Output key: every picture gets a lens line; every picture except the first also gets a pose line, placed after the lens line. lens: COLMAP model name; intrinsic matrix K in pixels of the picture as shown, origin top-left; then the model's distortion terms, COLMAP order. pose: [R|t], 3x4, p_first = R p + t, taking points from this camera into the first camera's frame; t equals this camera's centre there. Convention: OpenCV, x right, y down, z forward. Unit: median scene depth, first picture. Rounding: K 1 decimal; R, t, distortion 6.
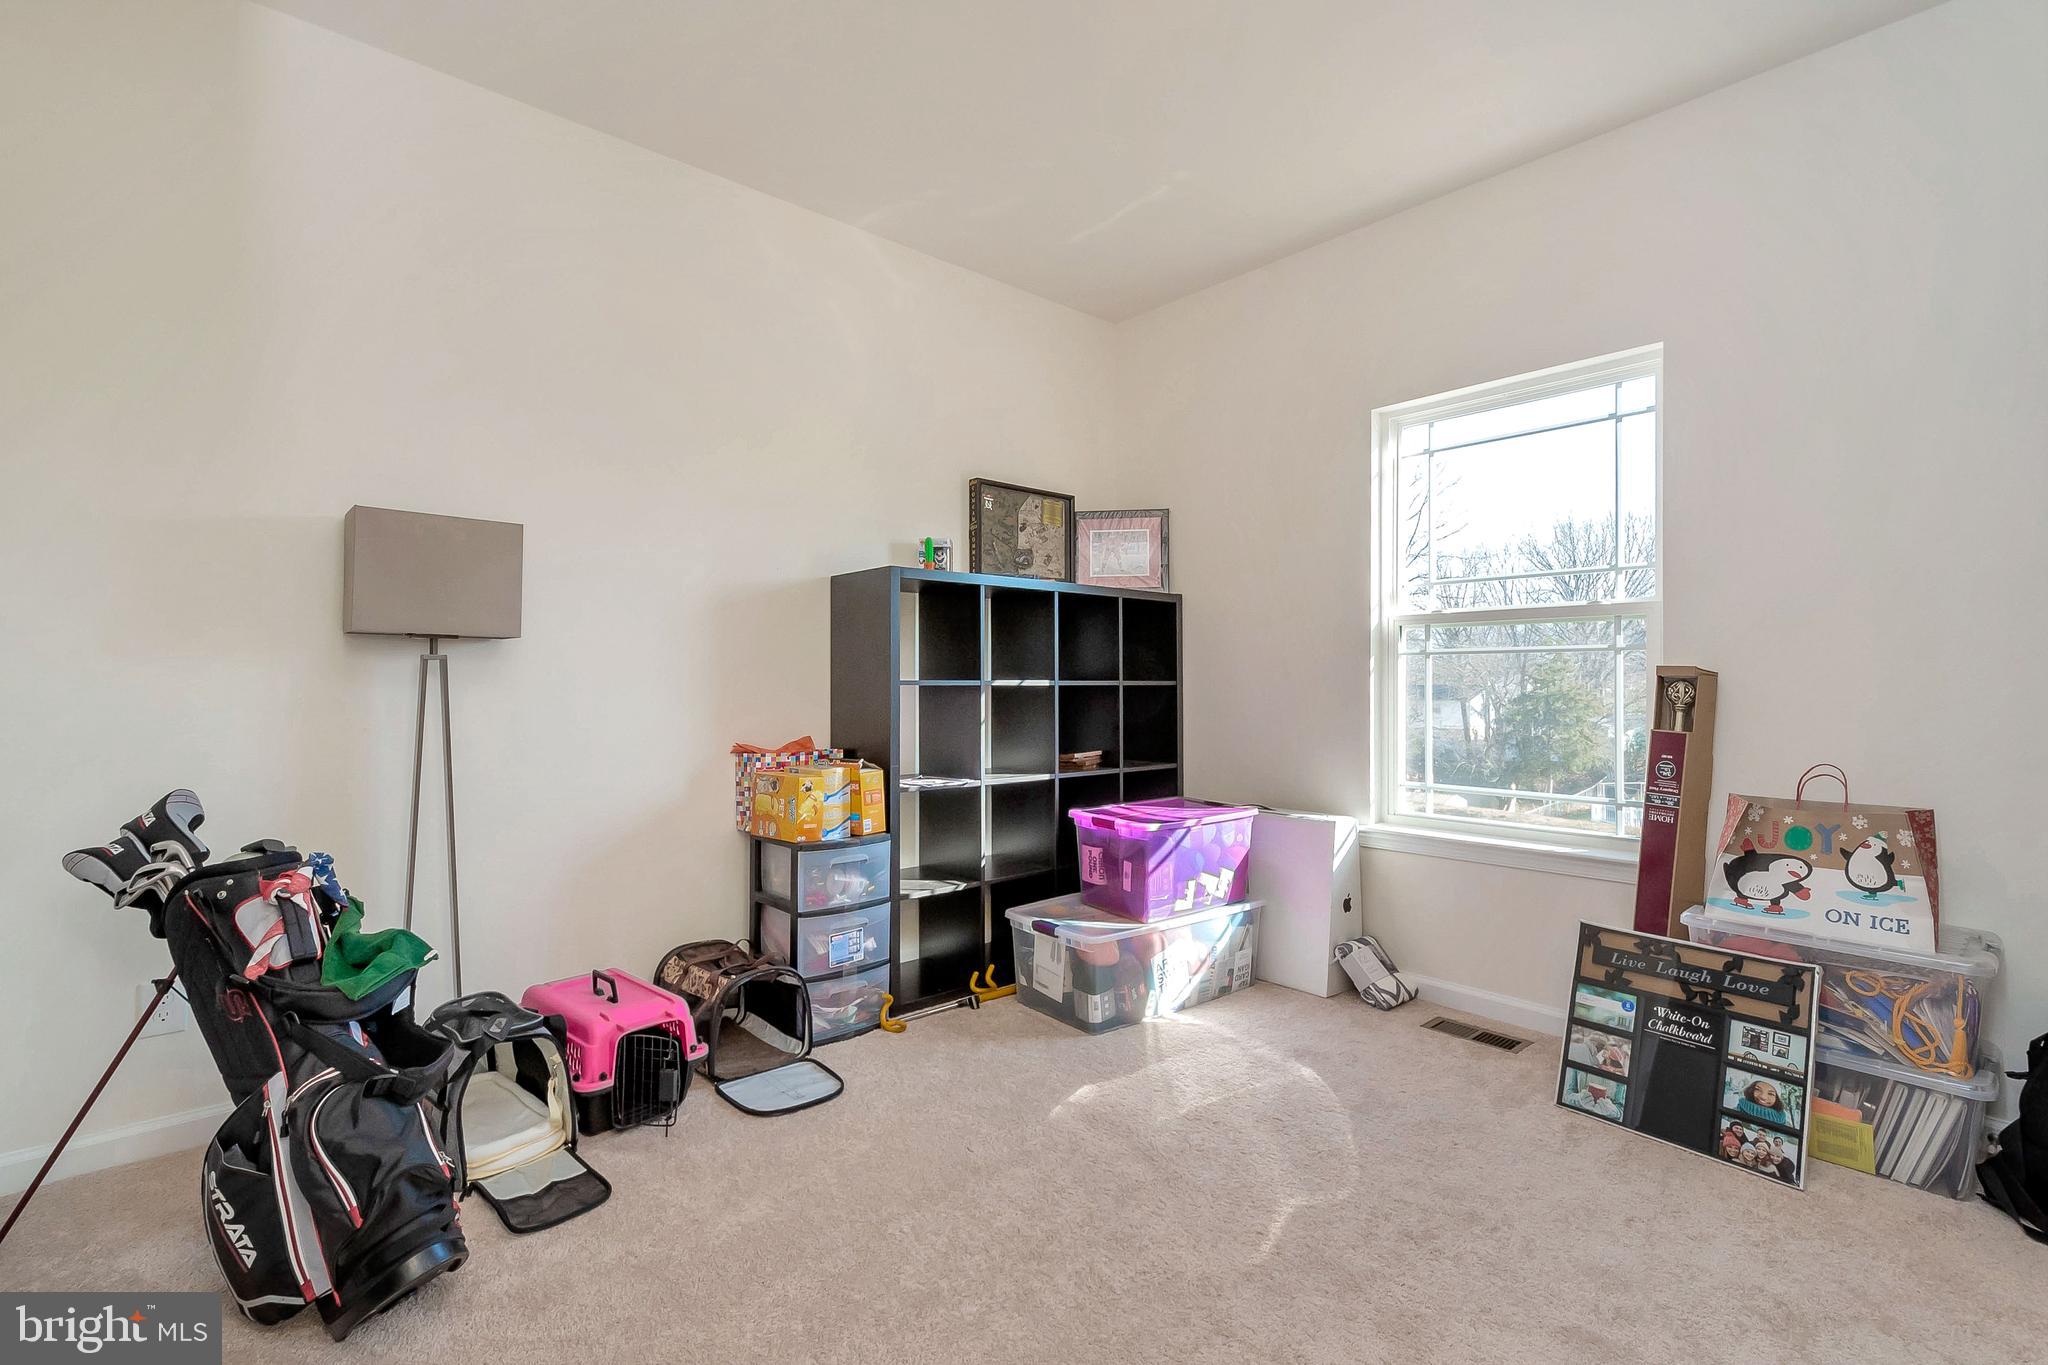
lens RADIAL K [[917.2, 0, 1024.0], [0, 917.2, 682.5], [0, 0, 1]] dist [0.030926, -0.000063]
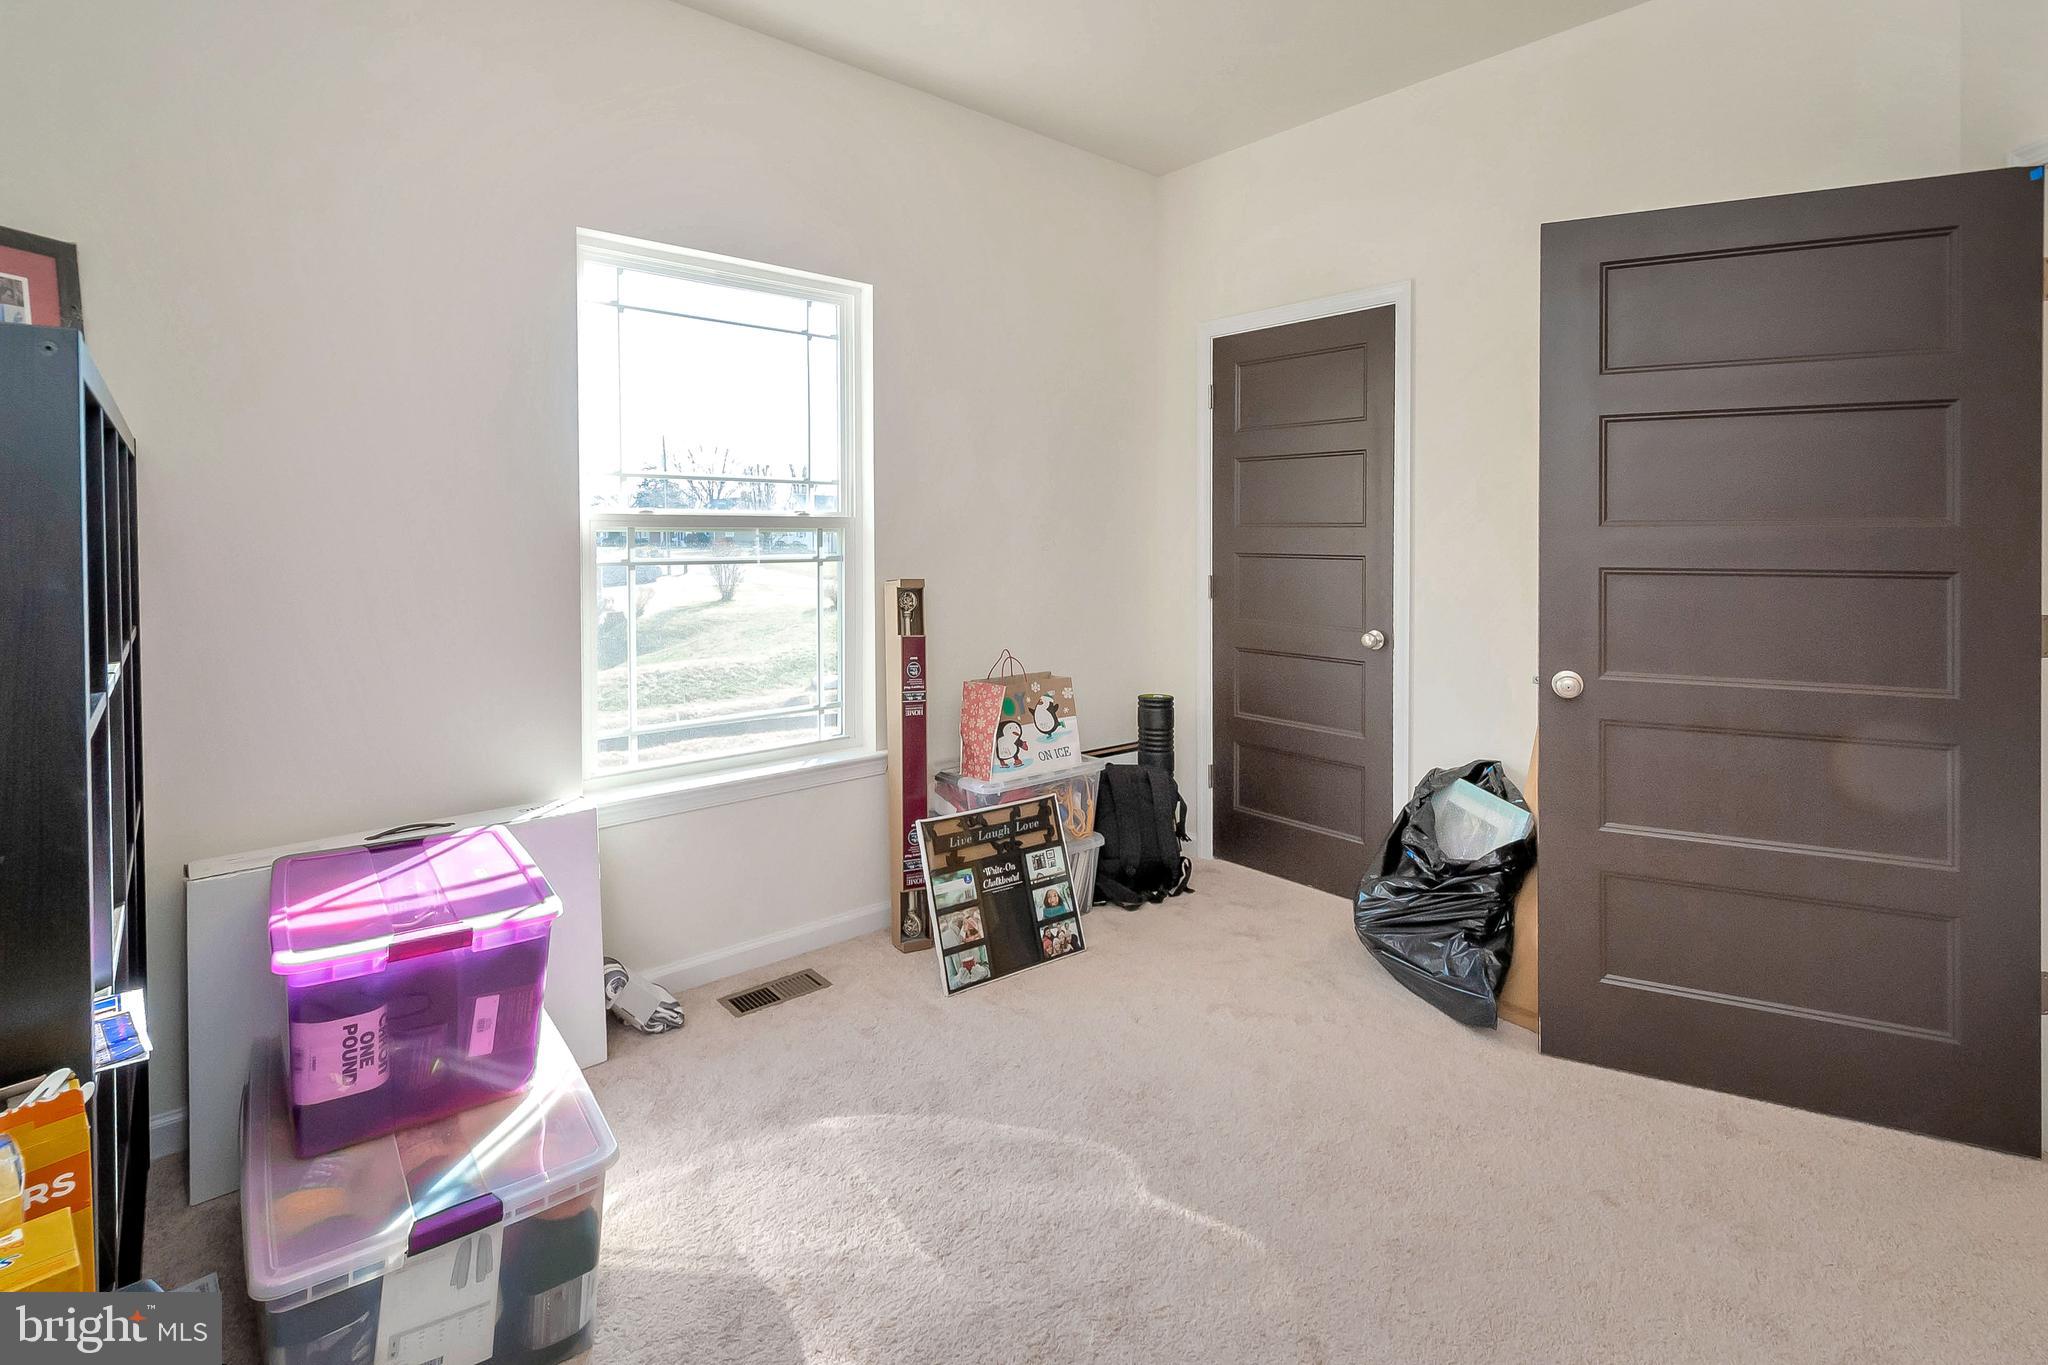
lens RADIAL K [[981.1, 0, 1026.2], [0, 981.1, 554.4], [0, 0, 1]] dist [0.003019, 0.000585]
pose [[0.008732, -0.022877, 0.999700, -0.565098], [0.000528, 0.999738, 0.022874, -0.083037], [-0.999962, 0.000328, 0.008742, 0.934643]]
